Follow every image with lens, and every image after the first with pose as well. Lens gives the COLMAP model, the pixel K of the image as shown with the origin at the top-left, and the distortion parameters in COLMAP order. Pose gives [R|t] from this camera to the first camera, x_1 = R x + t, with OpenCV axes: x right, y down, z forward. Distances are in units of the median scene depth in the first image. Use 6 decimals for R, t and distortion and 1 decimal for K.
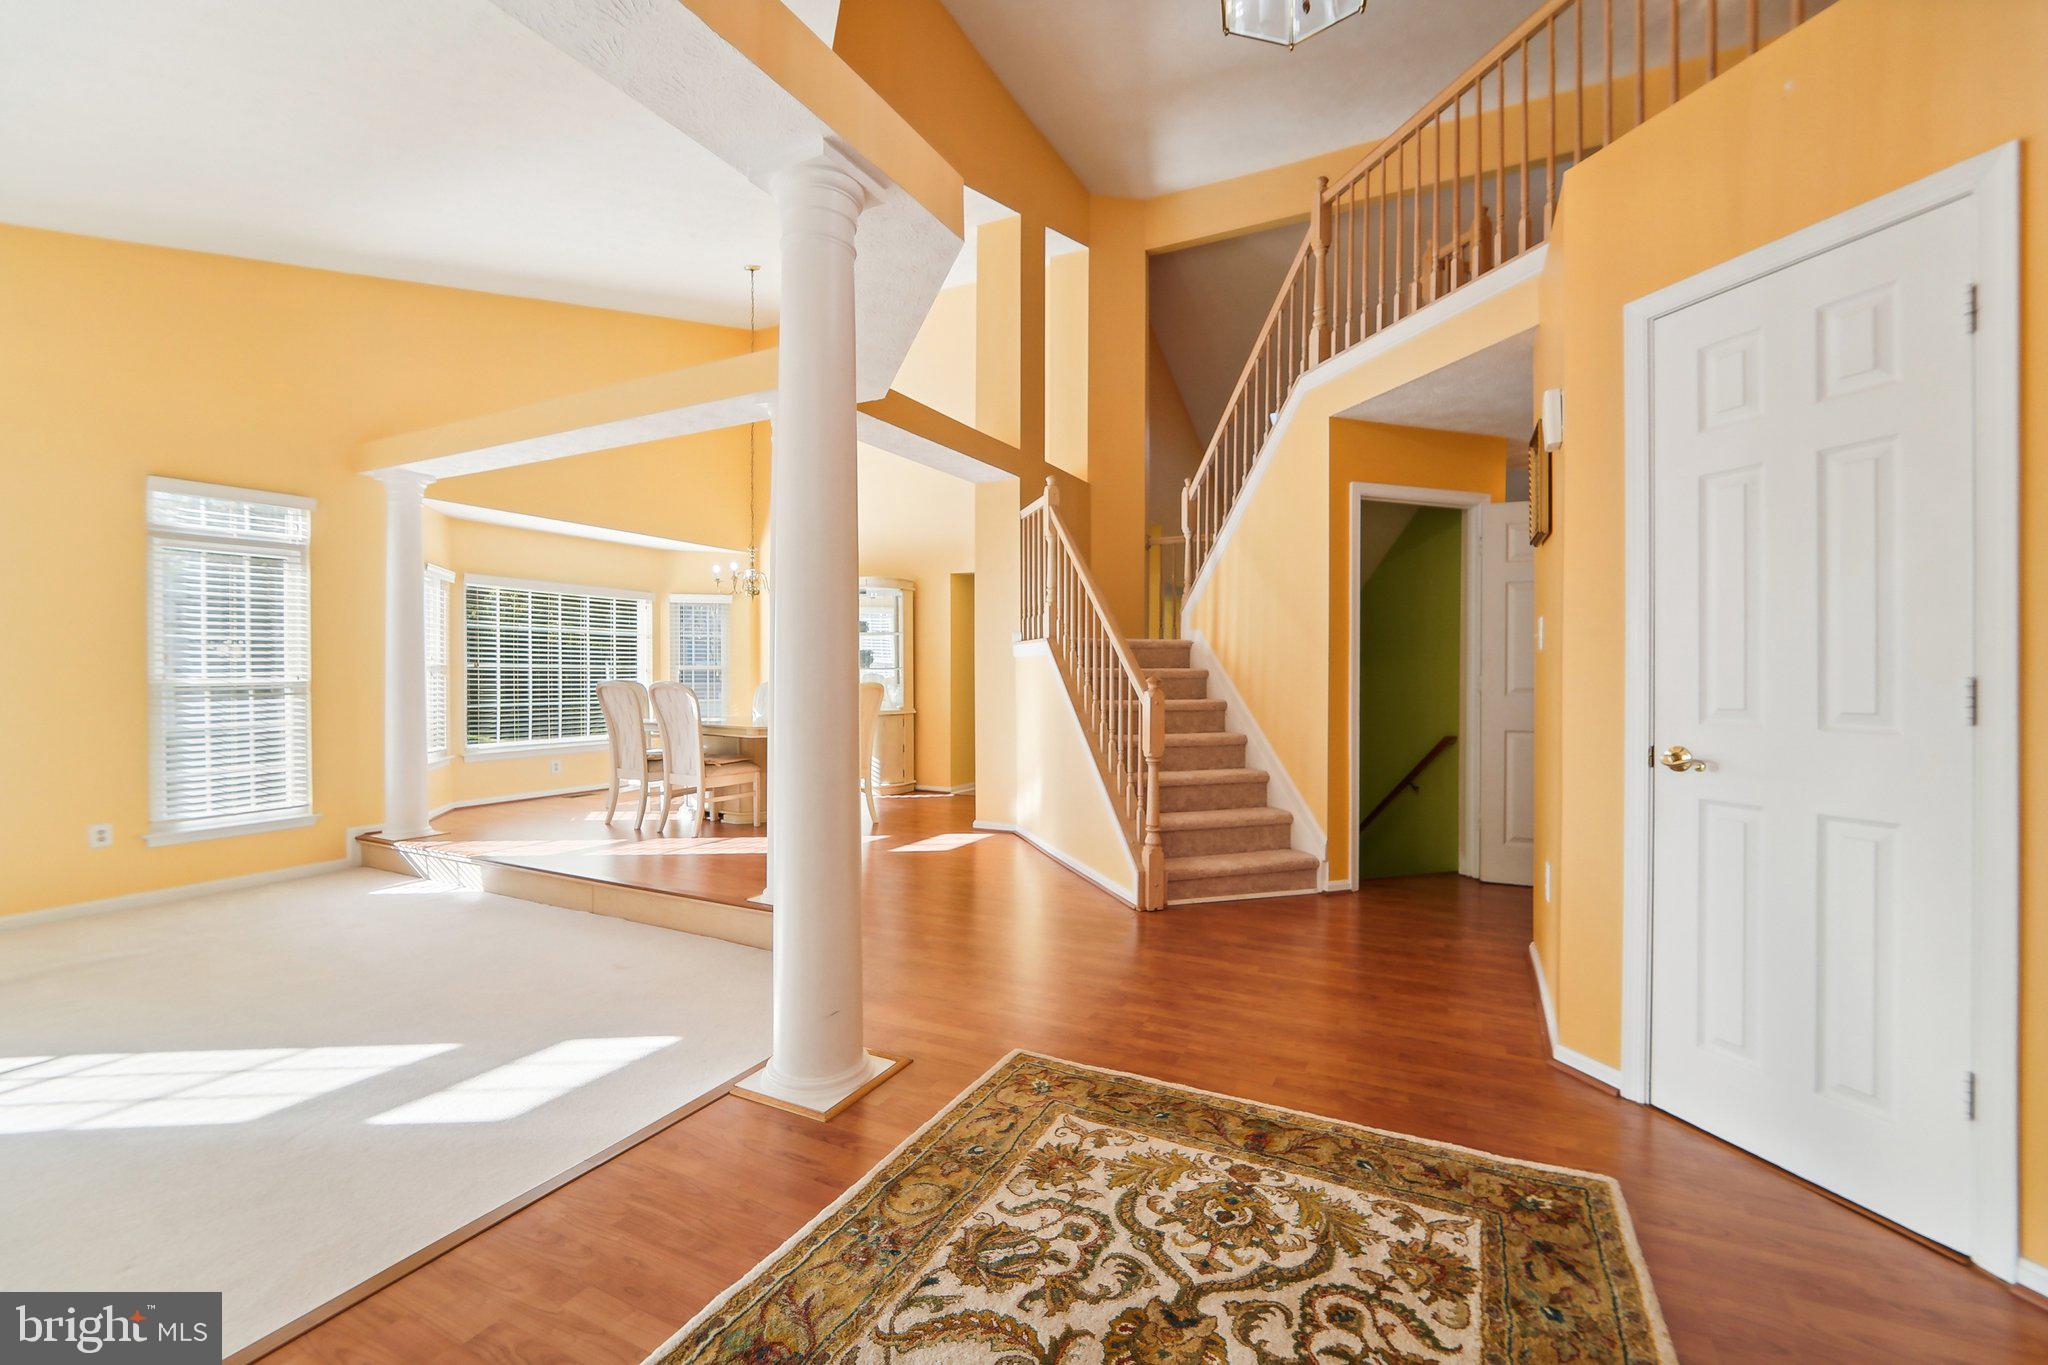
lens RADIAL K [[846.7, 0, 1014.2], [0, 846.7, 689.0], [0, 0, 1]] dist [-0.012286, -0.000947]
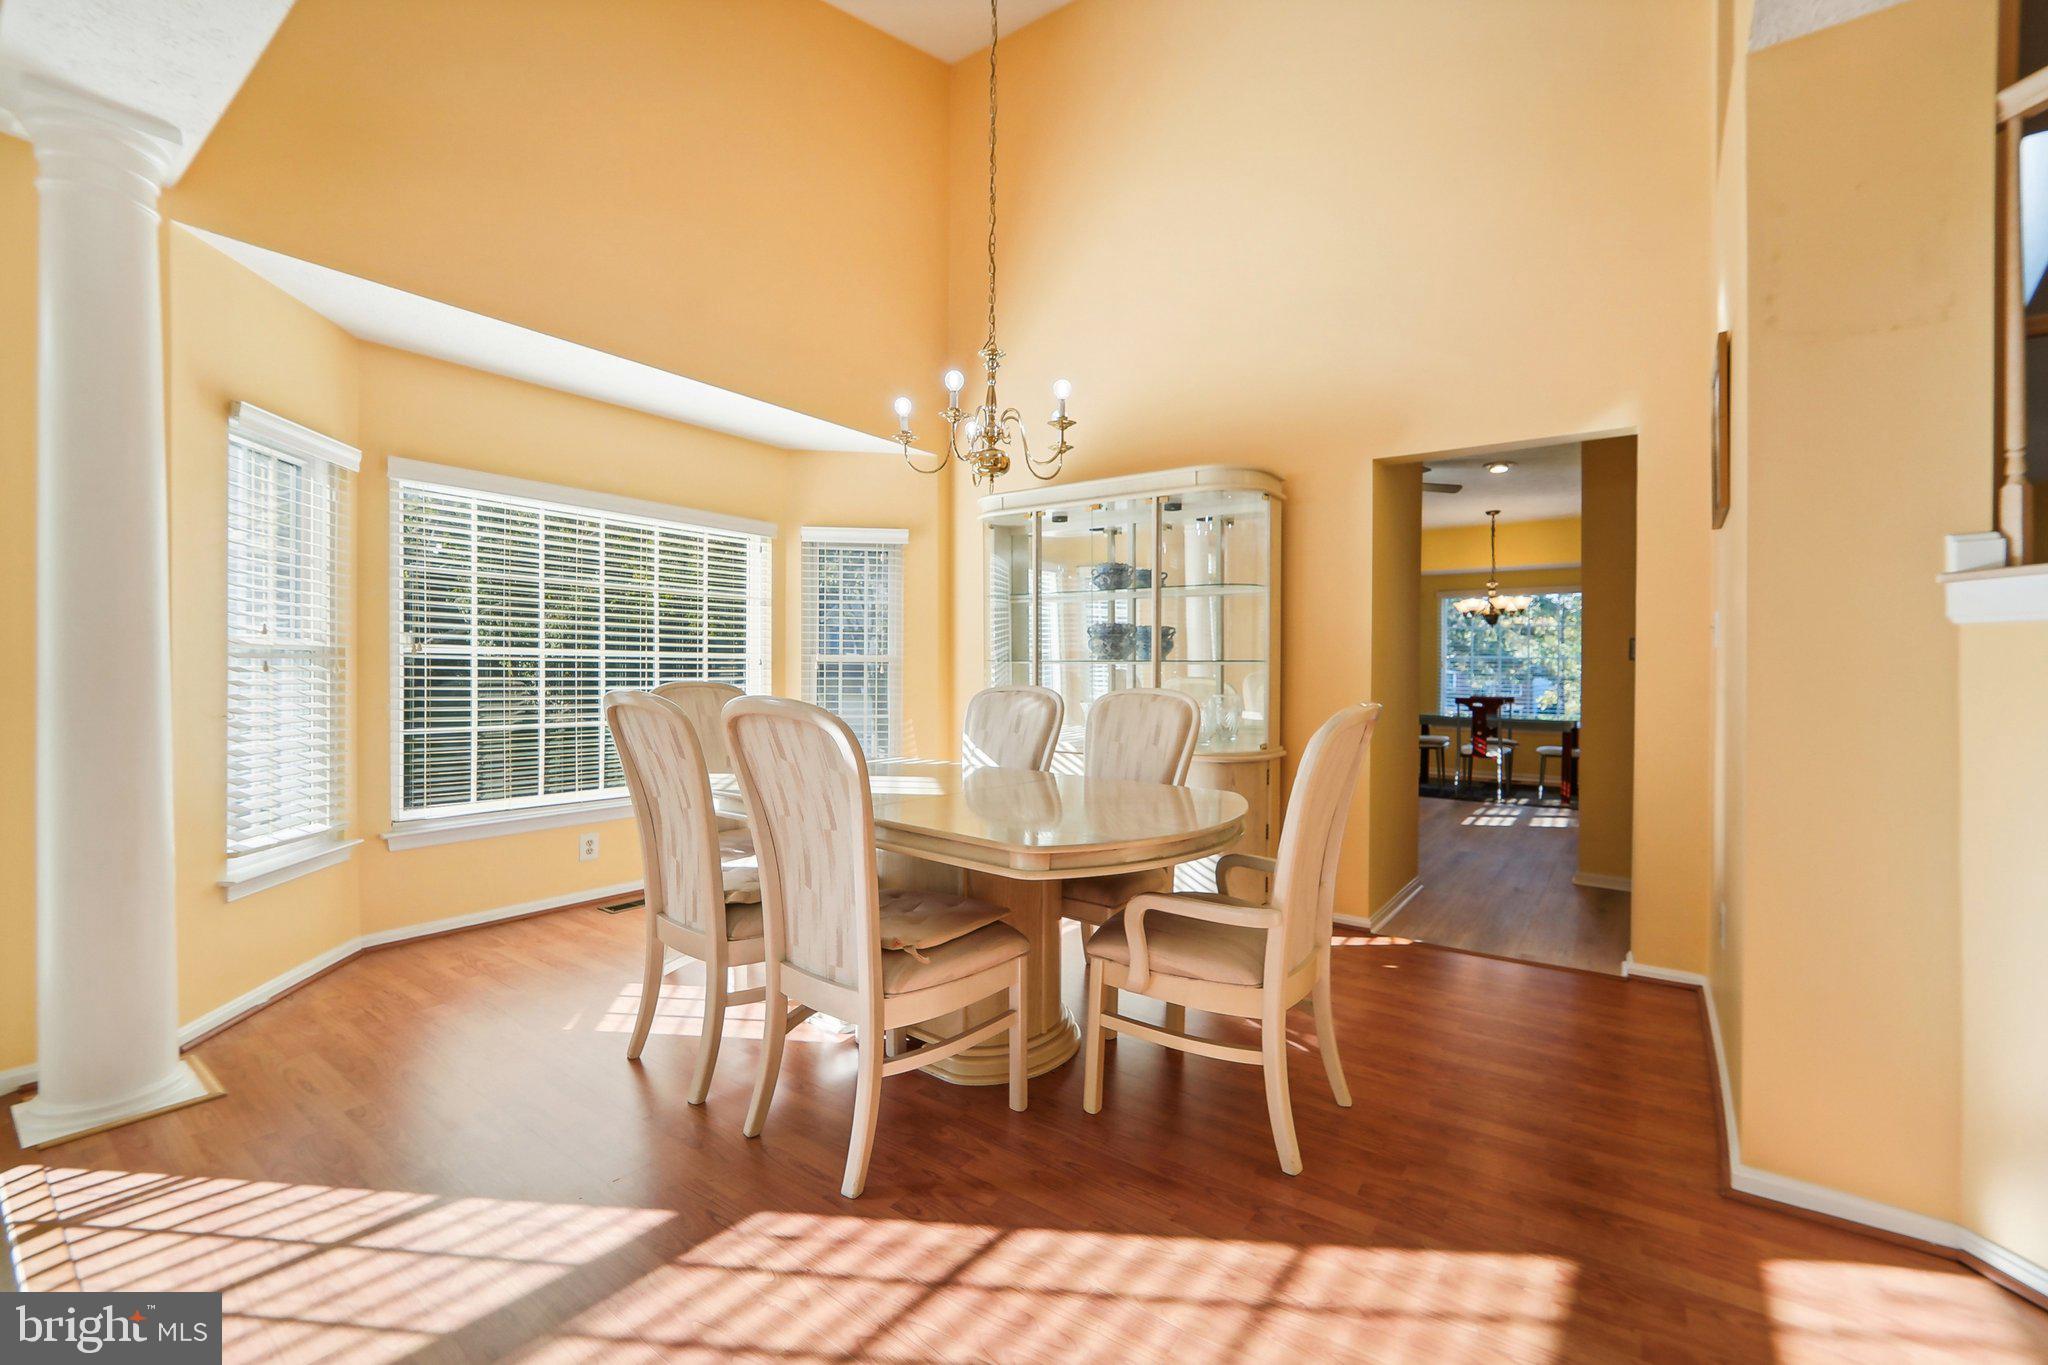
lens RADIAL K [[858.8, 0, 1014.8], [0, 858.8, 671.8], [0, 0, 1]] dist [-0.017244, -0.000183]
pose [[0.987694, 0.009334, -0.156119, -0.210618], [-0.011872, 0.999812, -0.015332, -0.010843], [0.155947, 0.016997, 0.987619, 0.541627]]
